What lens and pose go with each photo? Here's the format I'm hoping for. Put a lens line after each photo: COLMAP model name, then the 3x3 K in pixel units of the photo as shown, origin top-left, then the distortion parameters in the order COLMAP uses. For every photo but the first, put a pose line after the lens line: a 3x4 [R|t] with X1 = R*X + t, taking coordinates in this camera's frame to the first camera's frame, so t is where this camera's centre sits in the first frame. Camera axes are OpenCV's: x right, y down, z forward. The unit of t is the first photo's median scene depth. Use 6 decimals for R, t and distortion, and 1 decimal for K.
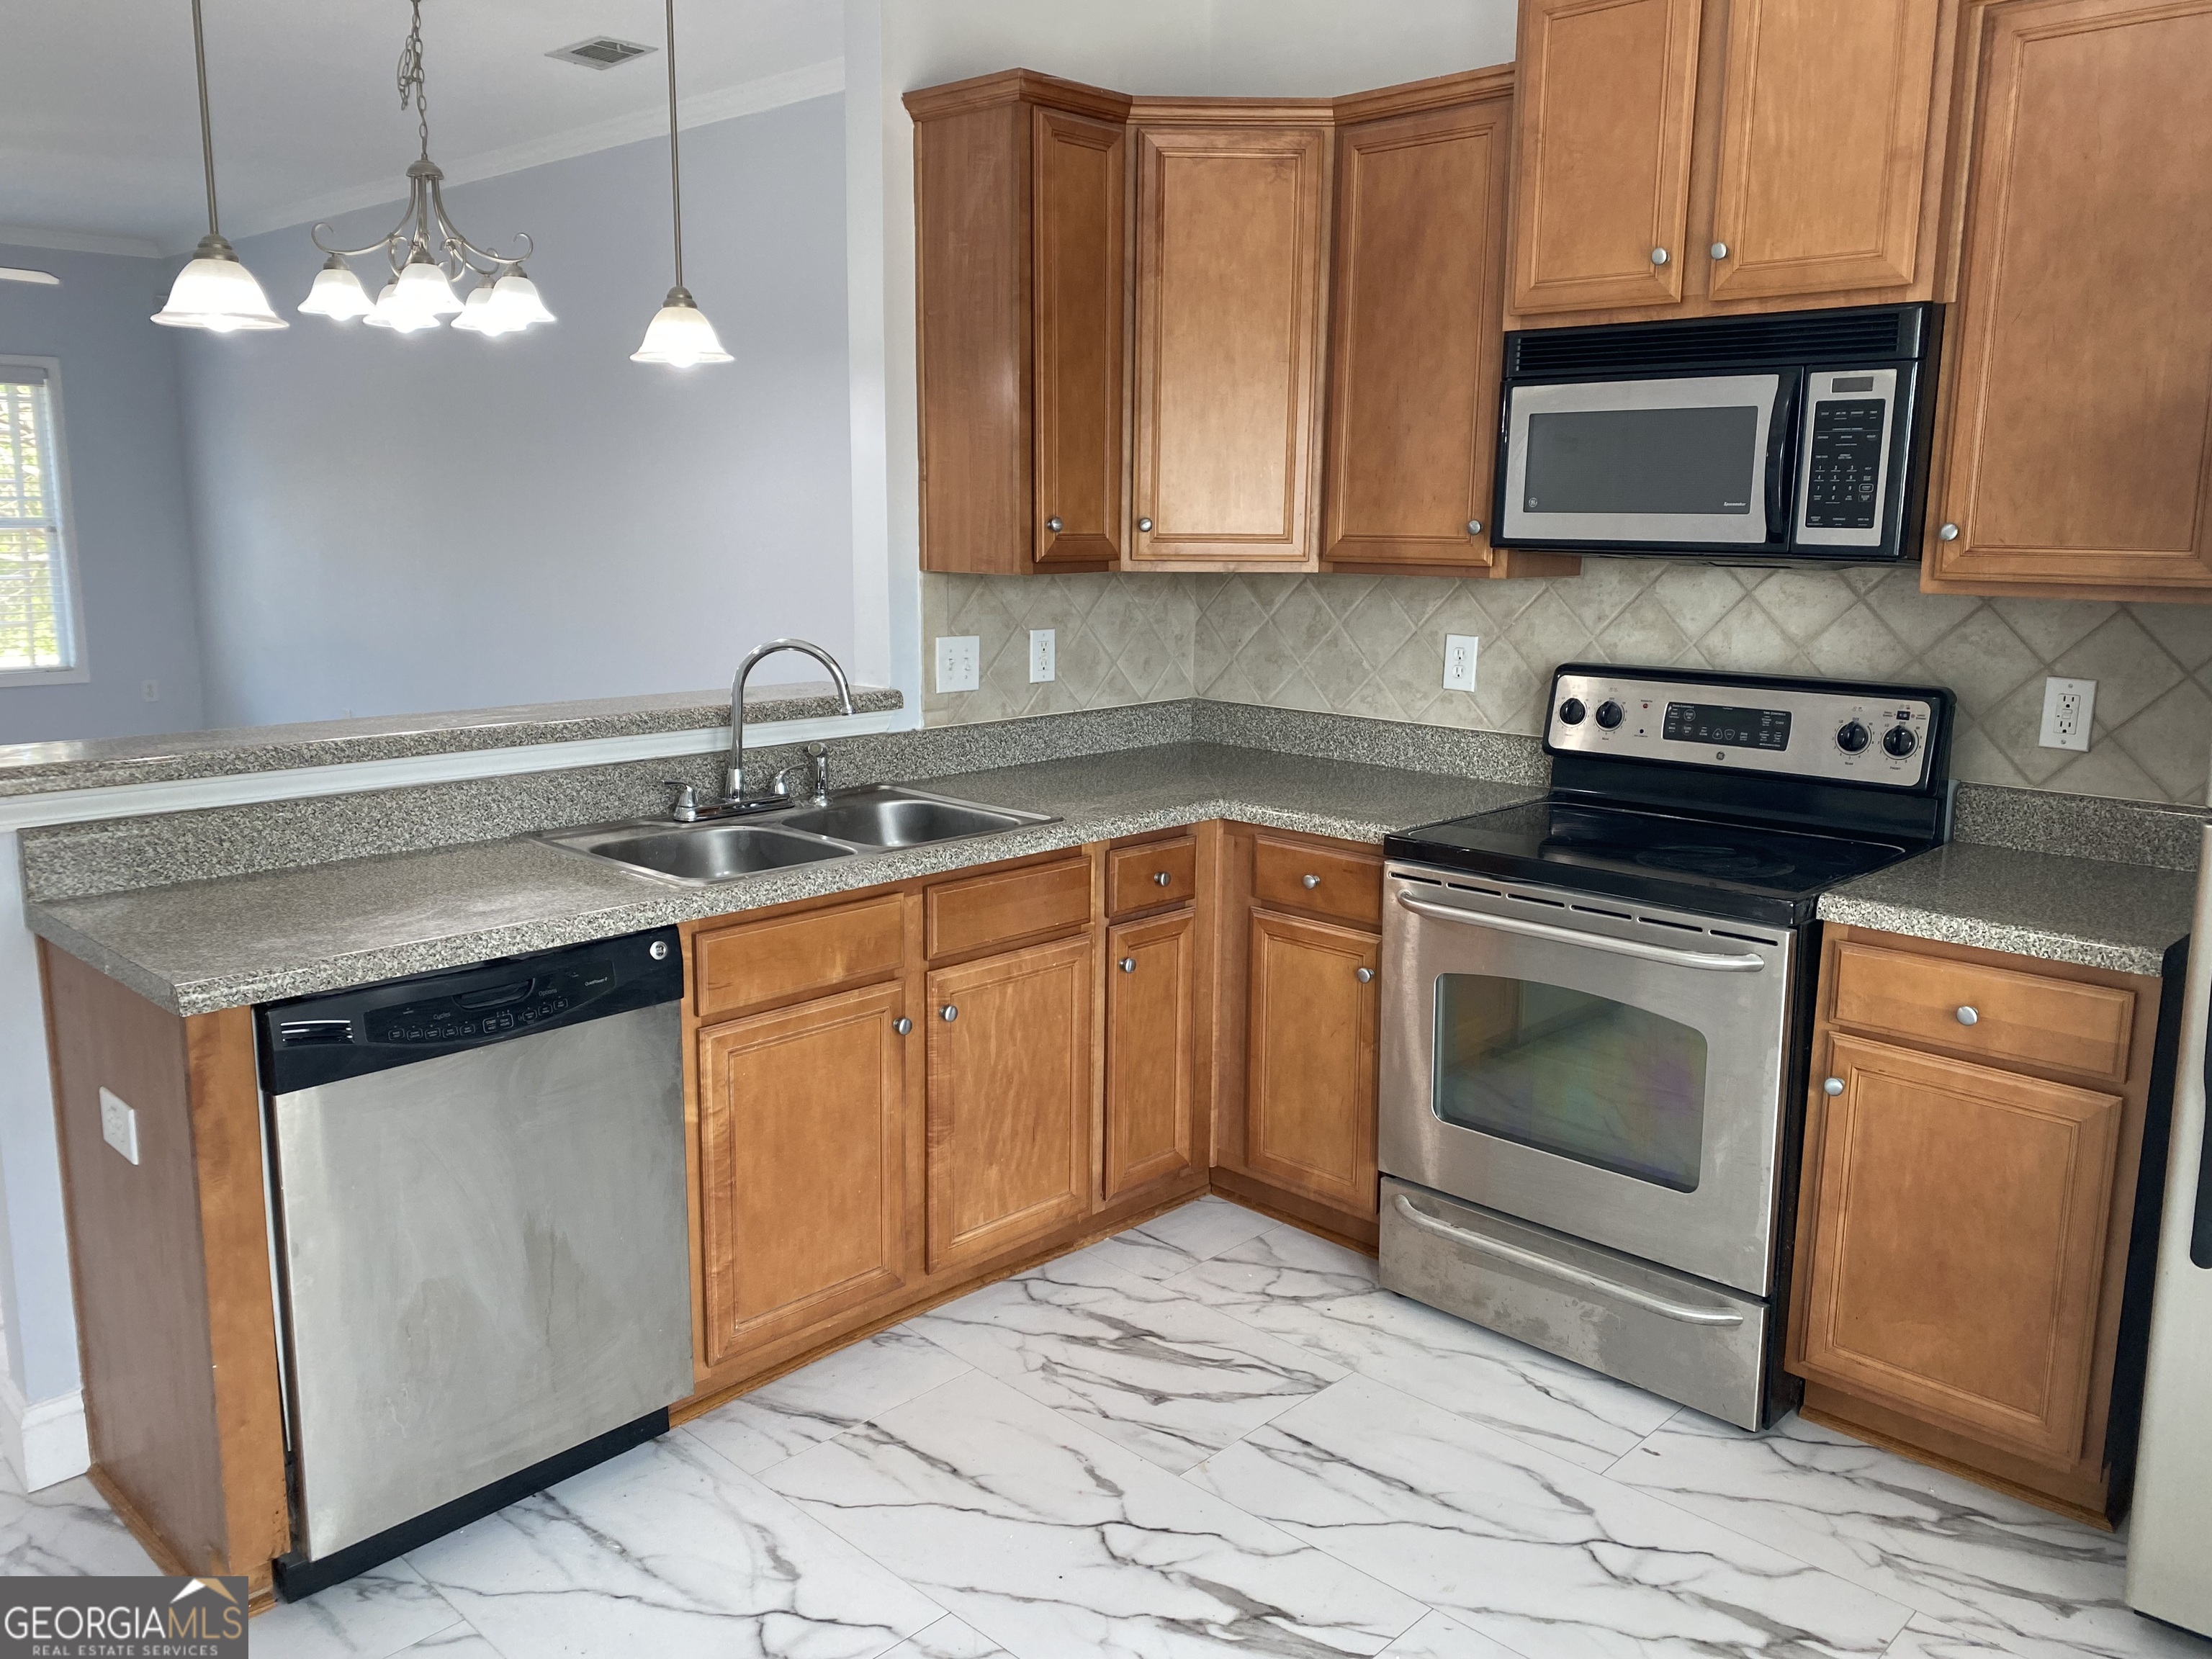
lens RADIAL K [[1686.6, 0, 1107.6], [0, 1686.6, 795.9], [0, 0, 1]] dist [0.013122, -0.003955]
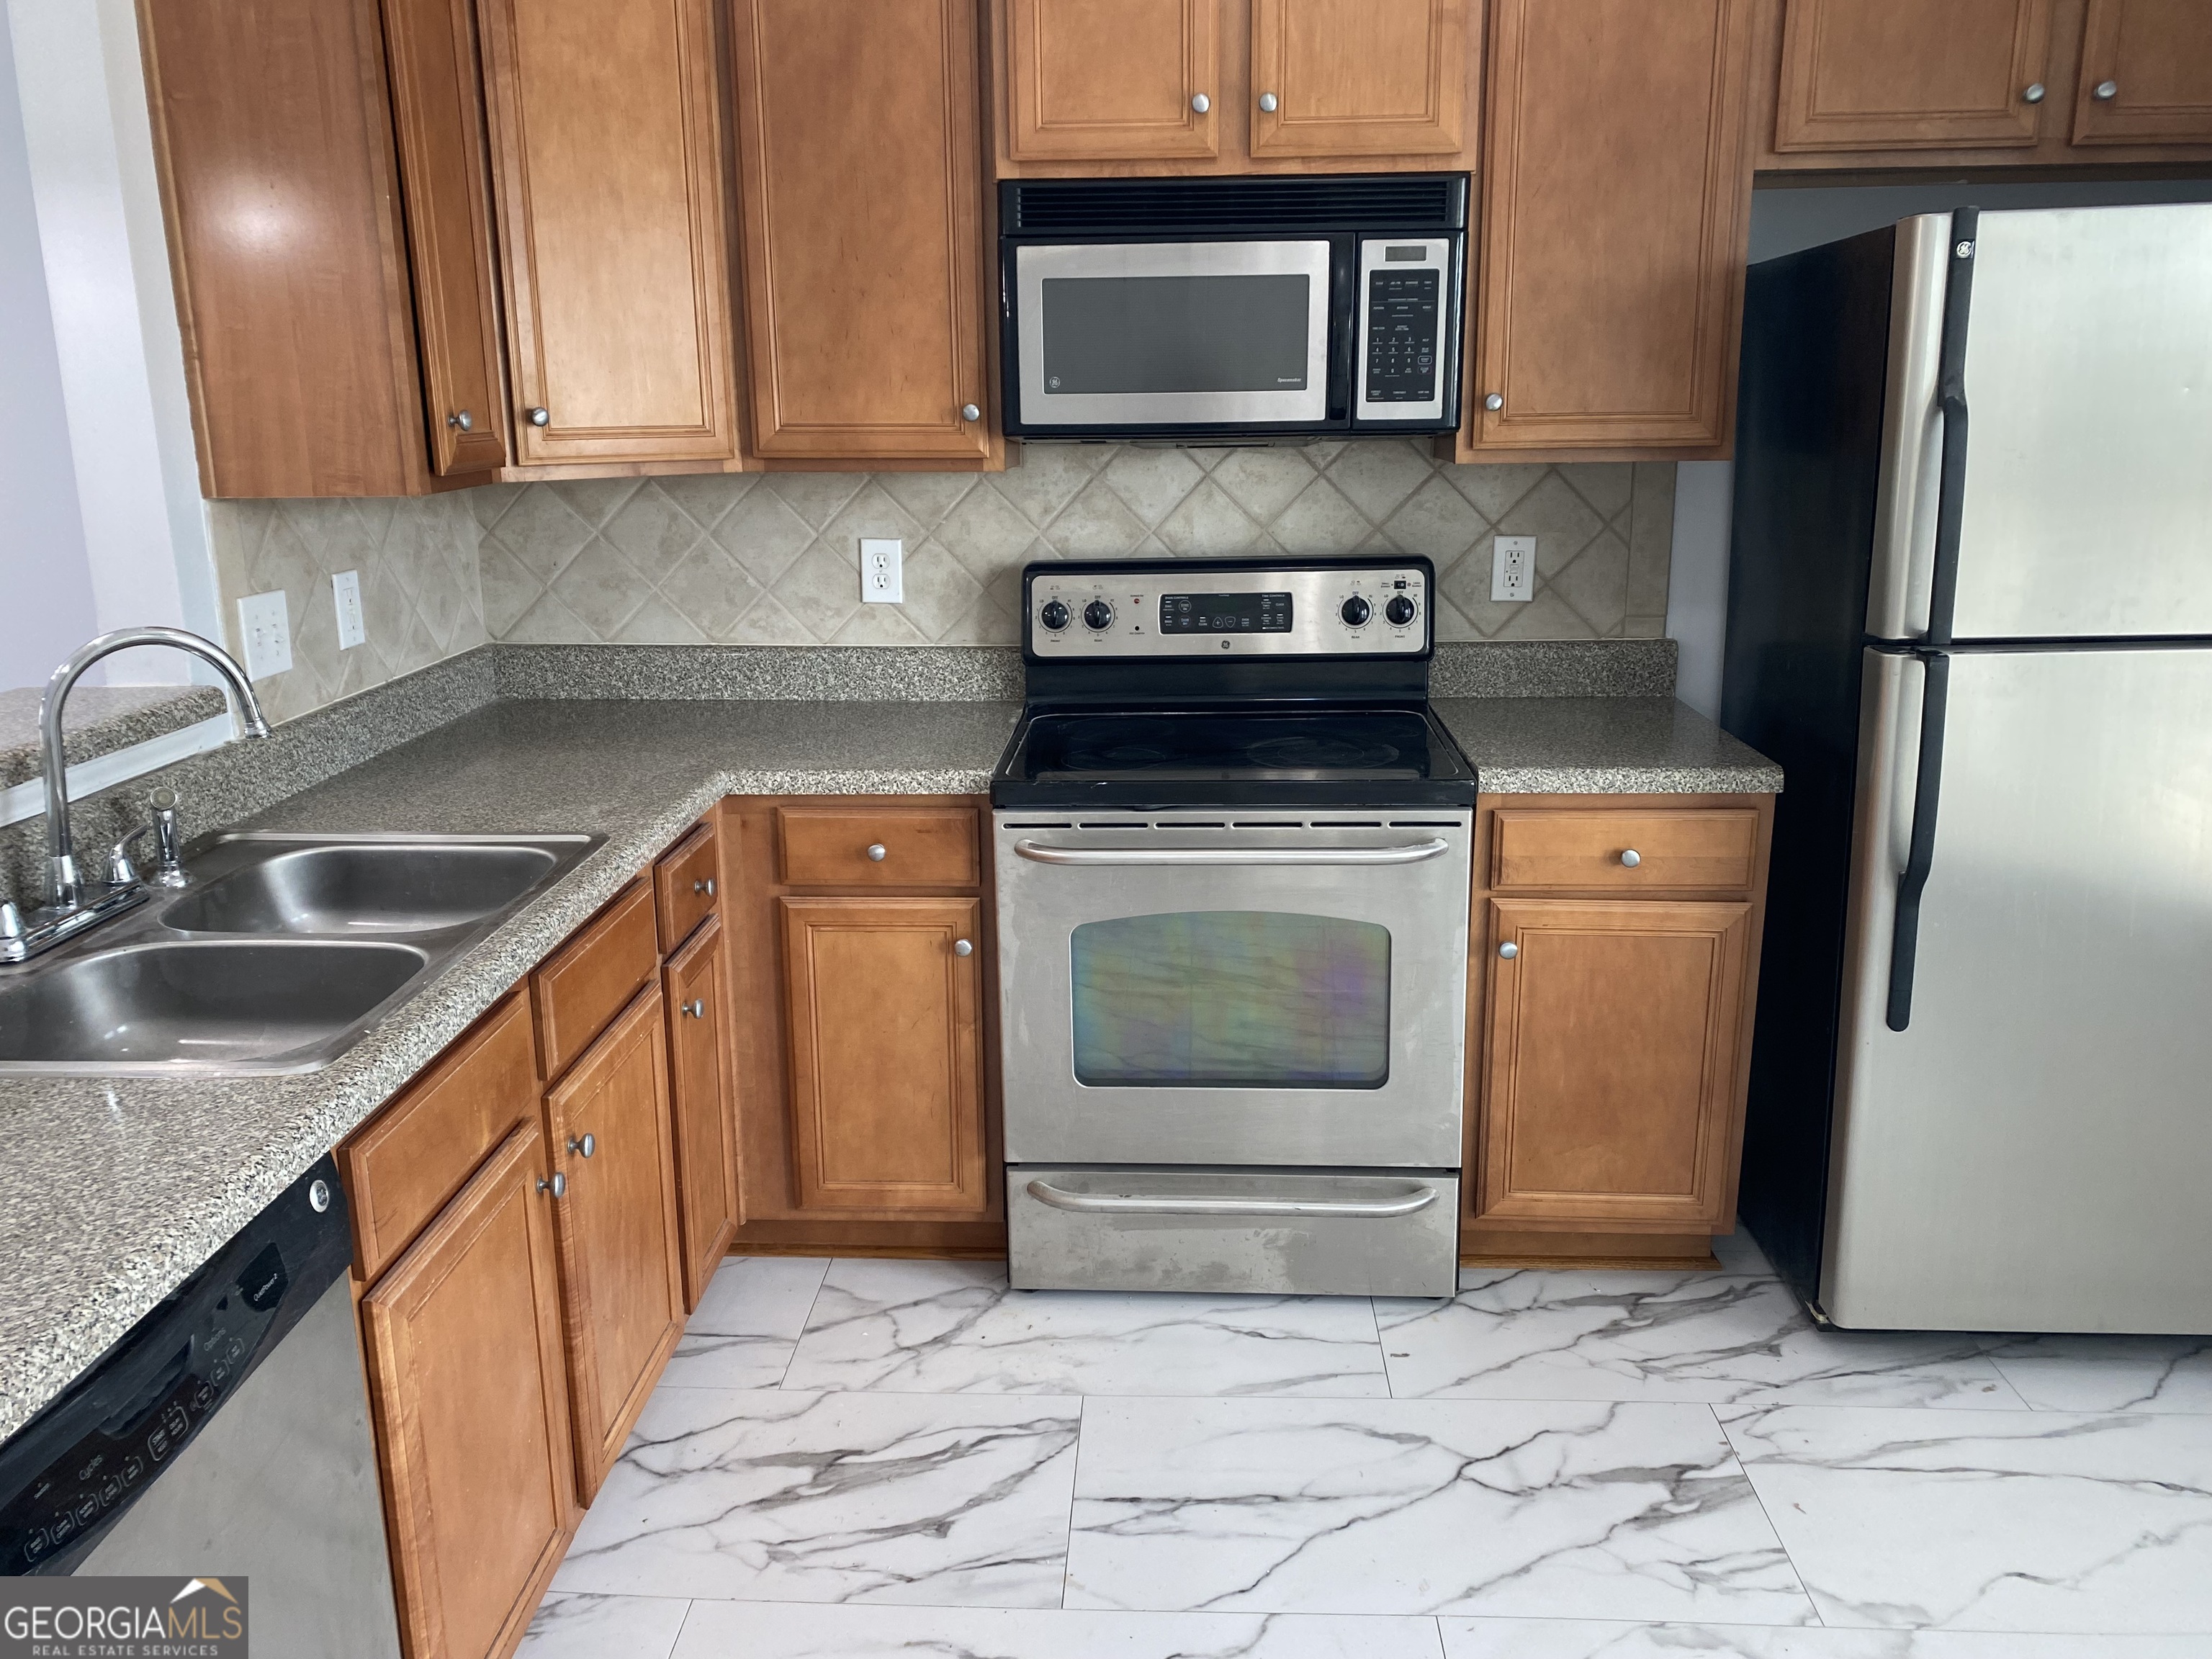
lens RADIAL K [[1686.6, 0, 1086.5], [0, 1686.6, 798.9], [0, 0, 1]] dist [0.013122, -0.003955]
pose [[0.754465, -0.174052, 0.632842, -0.343446], [0.129389, 0.984718, 0.116574, -0.062308], [-0.643461, -0.006068, 0.765455, 0.328631]]
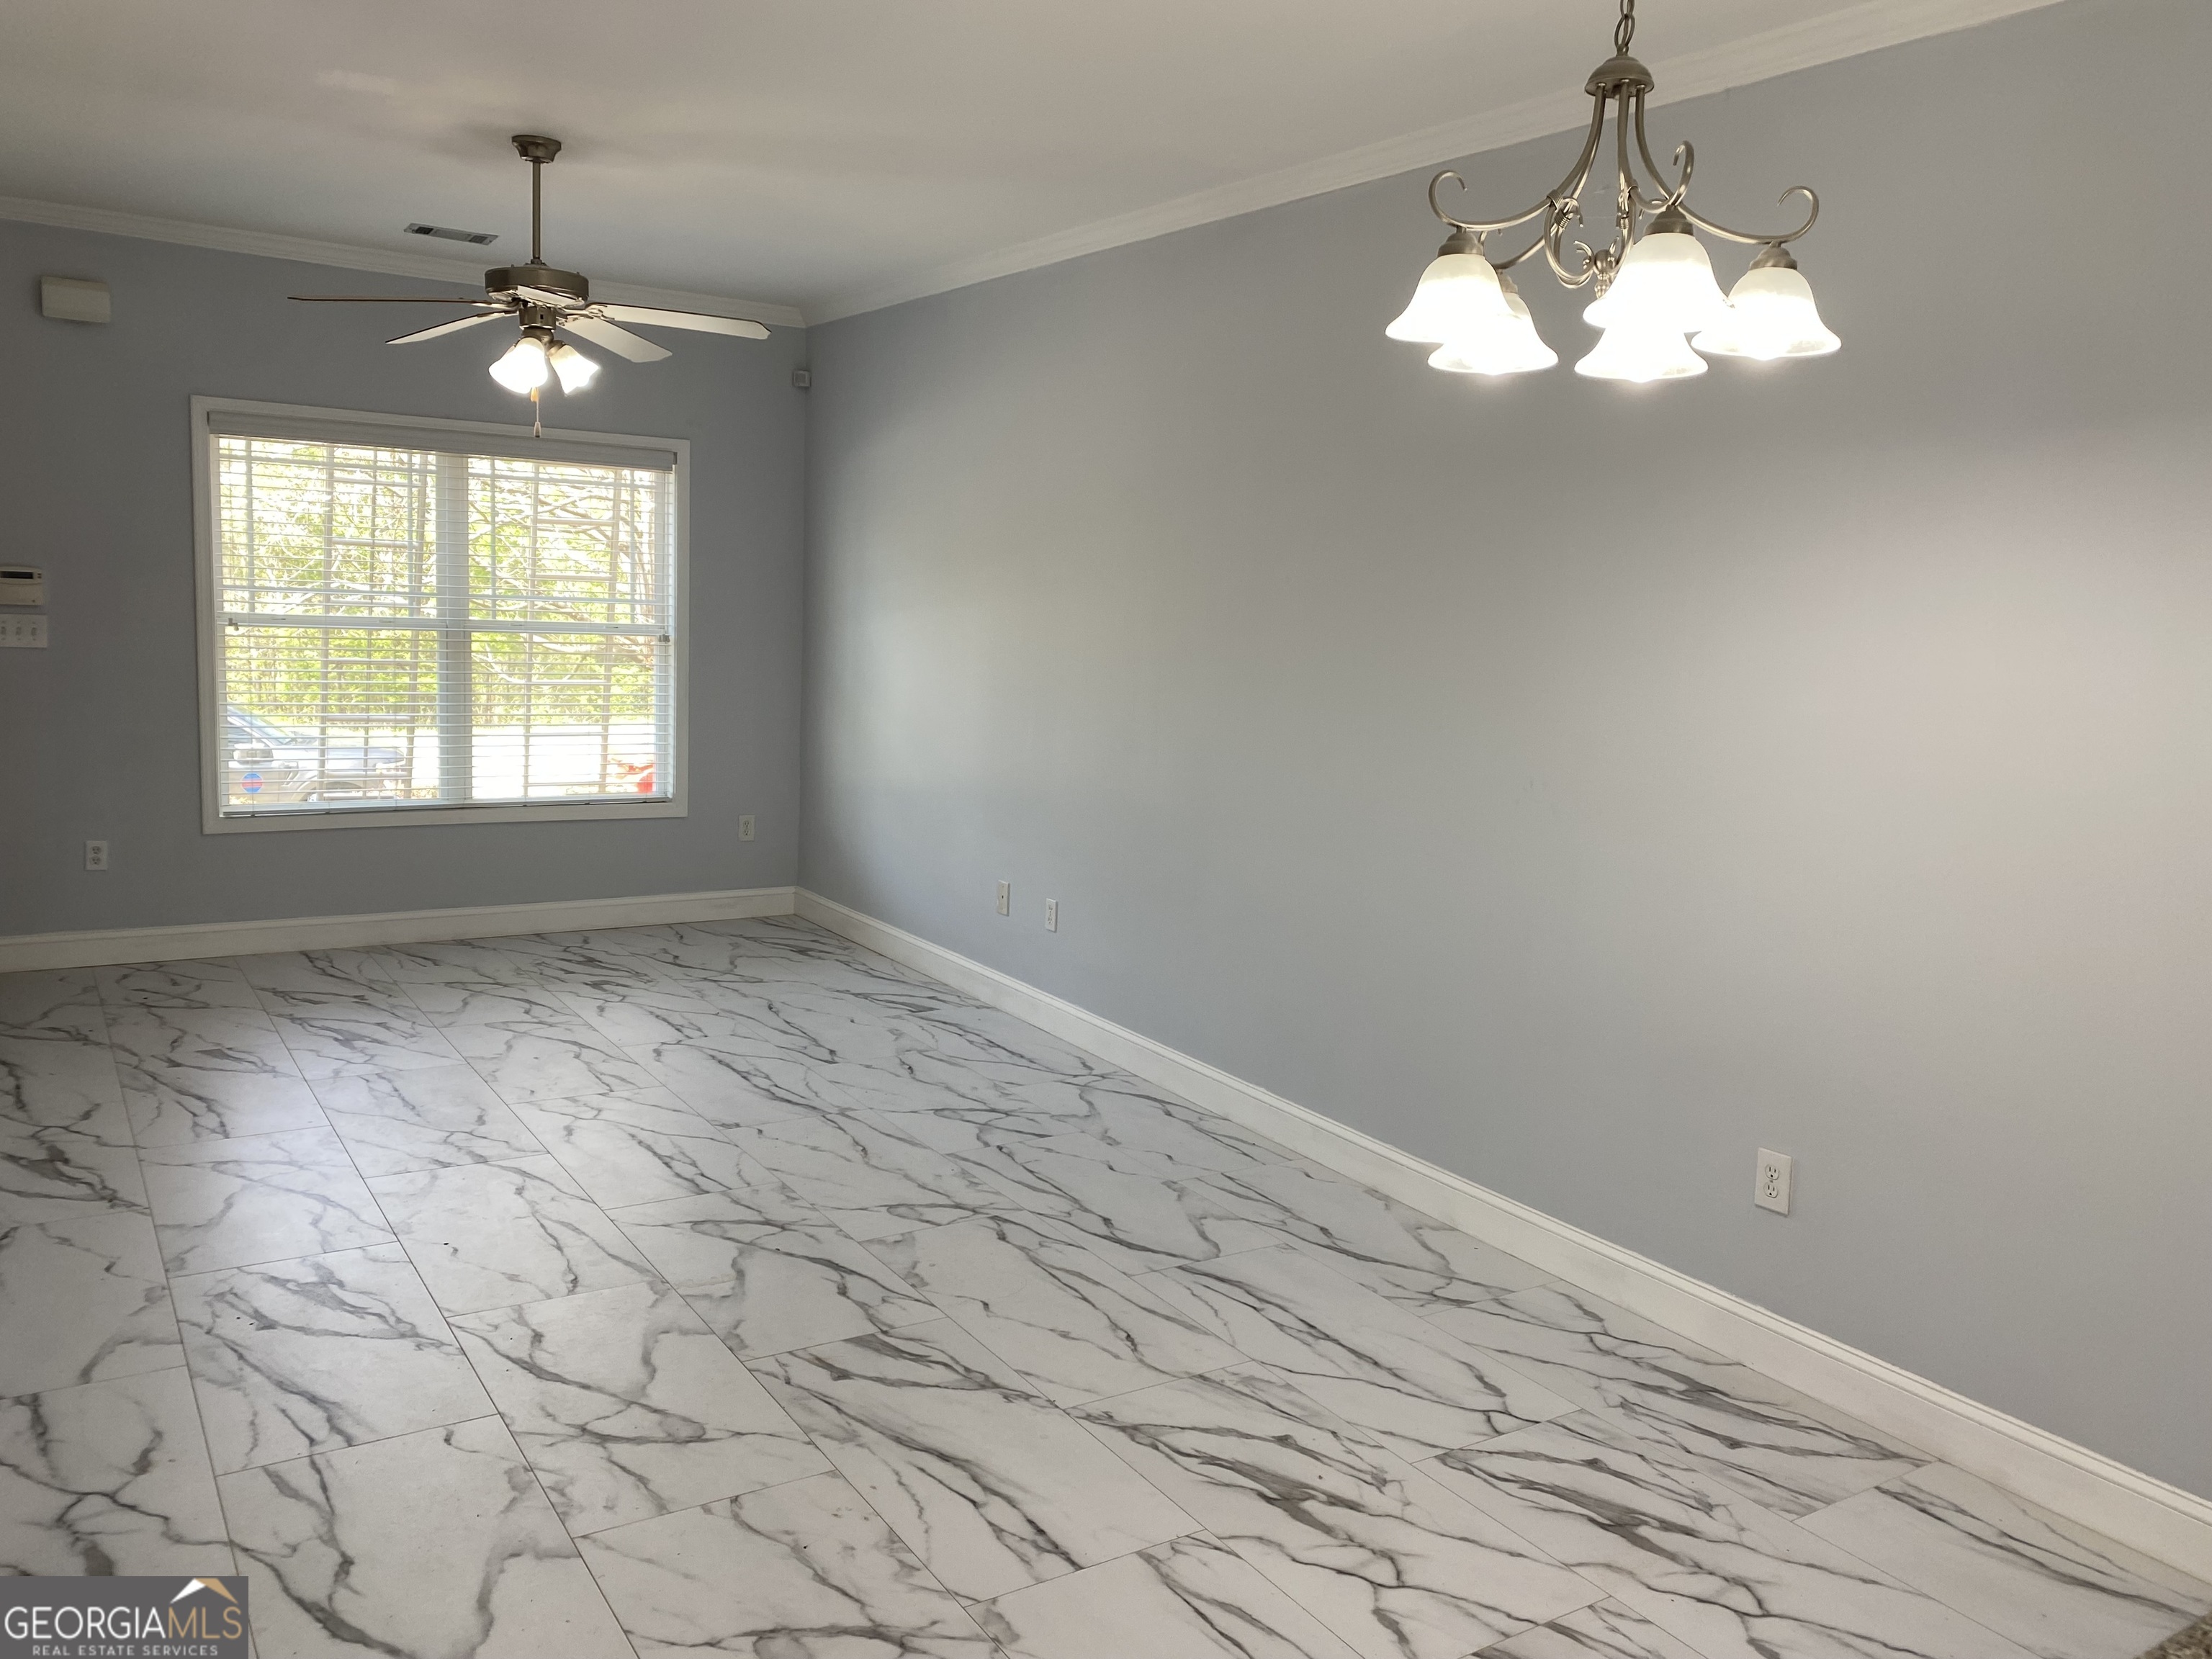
lens RADIAL K [[1686.6, 0, 1111.1], [0, 1686.6, 815.1], [0, 0, 1]] dist [0.013122, -0.003955]
pose [[0.973878, 0.062145, -0.218404, -0.614171], [-0.072815, 0.996497, -0.041141, -0.144646], [0.215083, 0.055969, 0.974991, 0.649046]]
